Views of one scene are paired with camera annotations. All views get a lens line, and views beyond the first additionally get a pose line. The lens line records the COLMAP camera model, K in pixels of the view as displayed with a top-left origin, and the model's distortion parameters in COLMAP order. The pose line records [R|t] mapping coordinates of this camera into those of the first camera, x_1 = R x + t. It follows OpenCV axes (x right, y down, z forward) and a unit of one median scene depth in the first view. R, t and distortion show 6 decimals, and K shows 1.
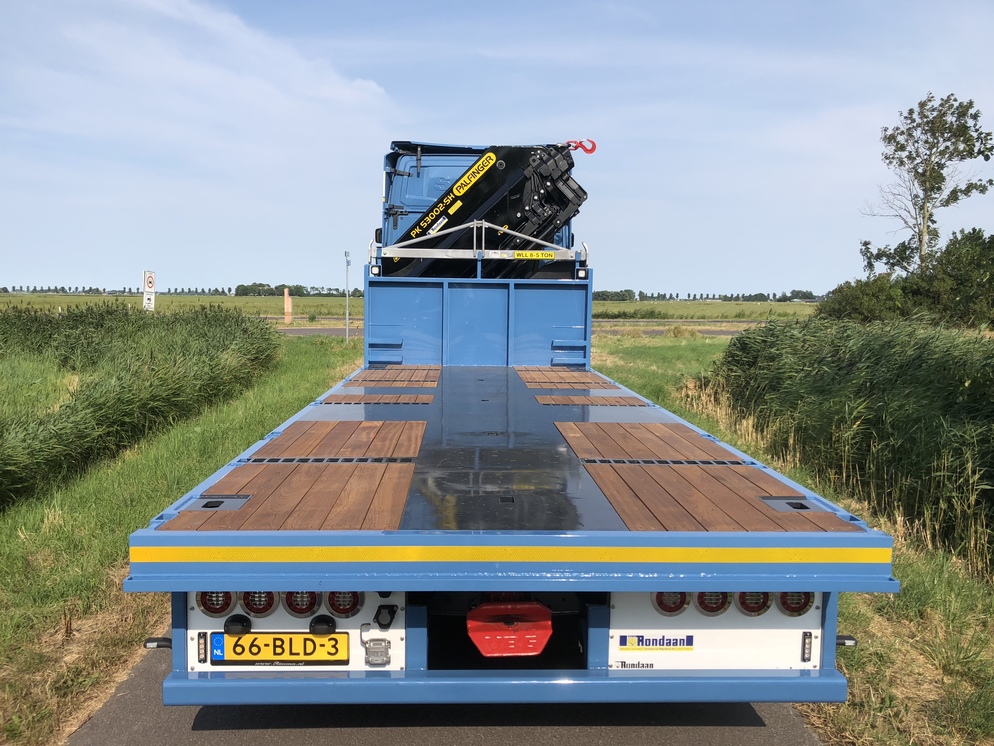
lens RADIAL K [[836.1, 0, 497.0], [0, 836.1, 373.0], [0, 0, 1]] dist [0.125437, -0.313730]
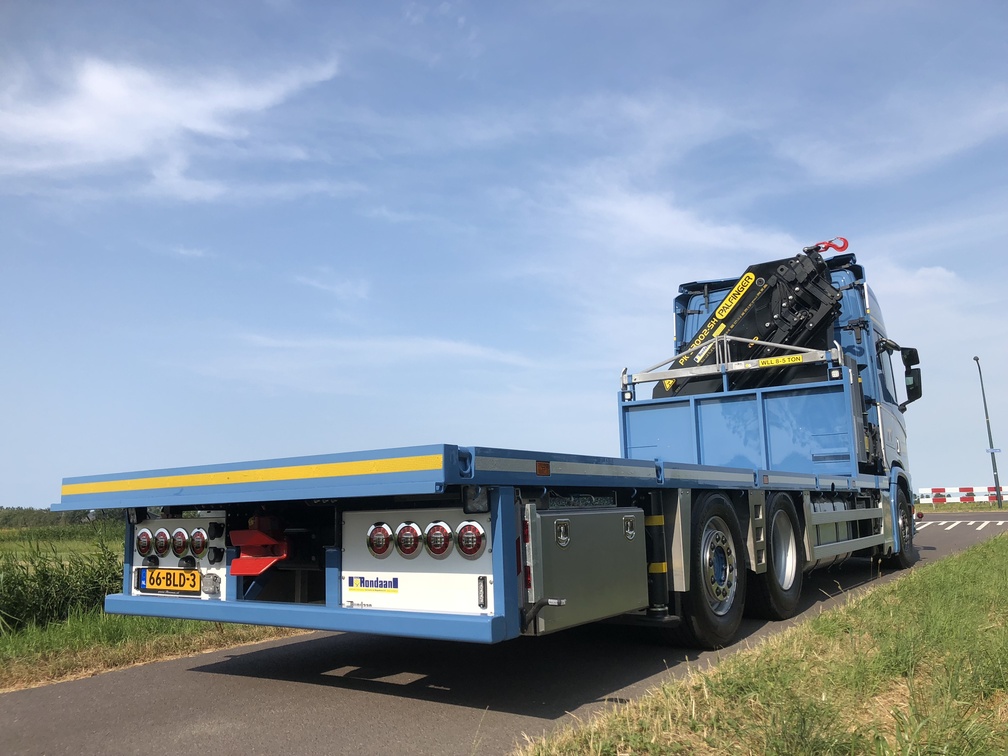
lens RADIAL K [[847.9, 0, 504.0], [0, 847.9, 378.0], [0, 0, 1]] dist [0.125437, -0.313730]
pose [[0.795055, -0.131538, -0.592102, 0.371894], [-0.014920, 0.971664, -0.235894, 0.113771], [0.606354, 0.196383, 0.770564, 0.061728]]
